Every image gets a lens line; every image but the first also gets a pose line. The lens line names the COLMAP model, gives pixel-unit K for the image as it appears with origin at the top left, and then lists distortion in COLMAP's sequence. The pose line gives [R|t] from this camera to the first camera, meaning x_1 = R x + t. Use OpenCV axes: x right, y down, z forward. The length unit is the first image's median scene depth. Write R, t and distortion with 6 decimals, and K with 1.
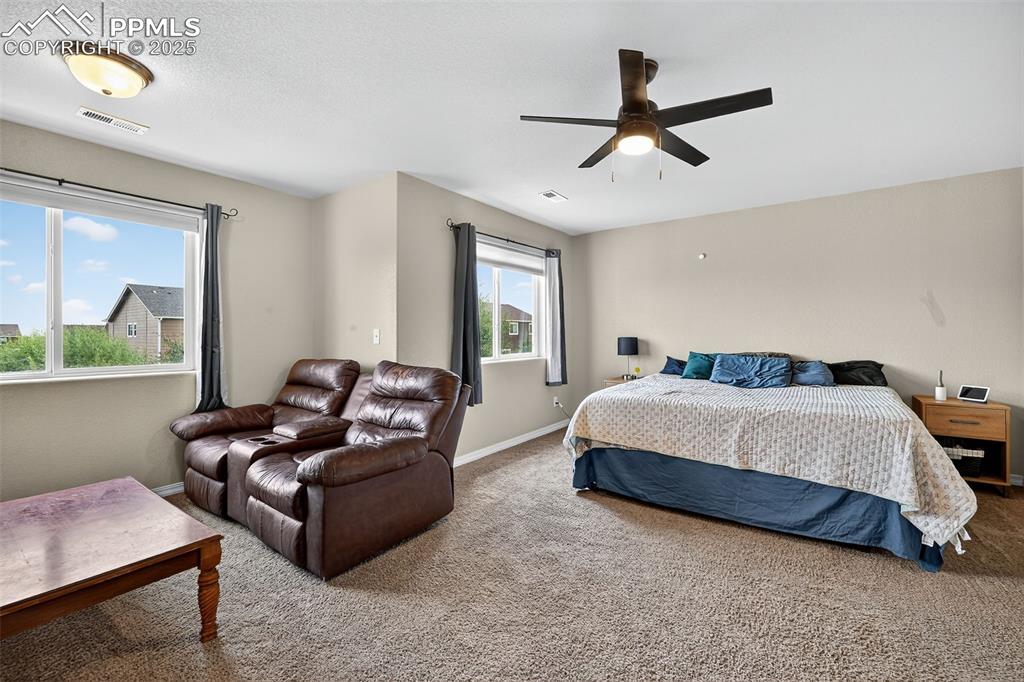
lens RADIAL K [[426.4, 0, 512.0], [0, 426.4, 341.0], [0, 0, 1]] dist [0.000707, 0.000168]
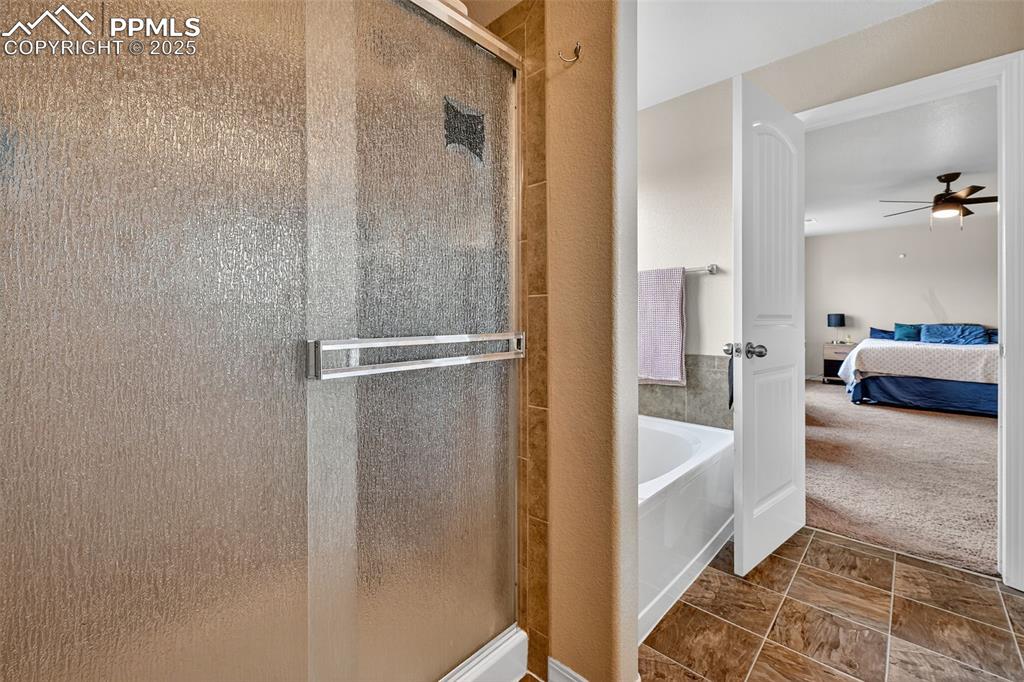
lens RADIAL K [[418.5, 0, 513.6], [0, 418.5, 323.5], [0, 0, 1]] dist [0.000577, 0.000167]
pose [[0.991657, 0.002287, -0.128887, -0.995193], [-0.002680, 0.999992, -0.002876, 0.048703], [0.128880, 0.003197, 0.991655, -0.831010]]
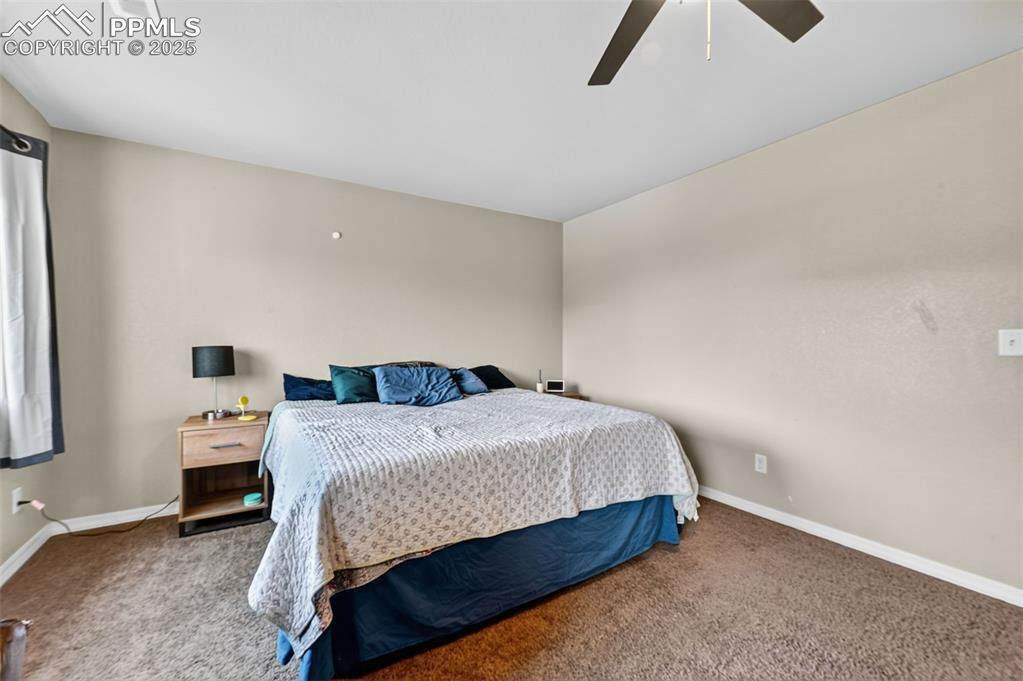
lens RADIAL K [[414.5, 0, 511.5], [0, 414.5, 340.5], [0, 0, 1]] dist [0.008987, -0.000177]
pose [[0.380750, 0.003908, 0.924670, -0.165277], [0.013626, 0.999859, -0.009837, -0.008346], [-0.924577, 0.016345, 0.380643, 0.667904]]
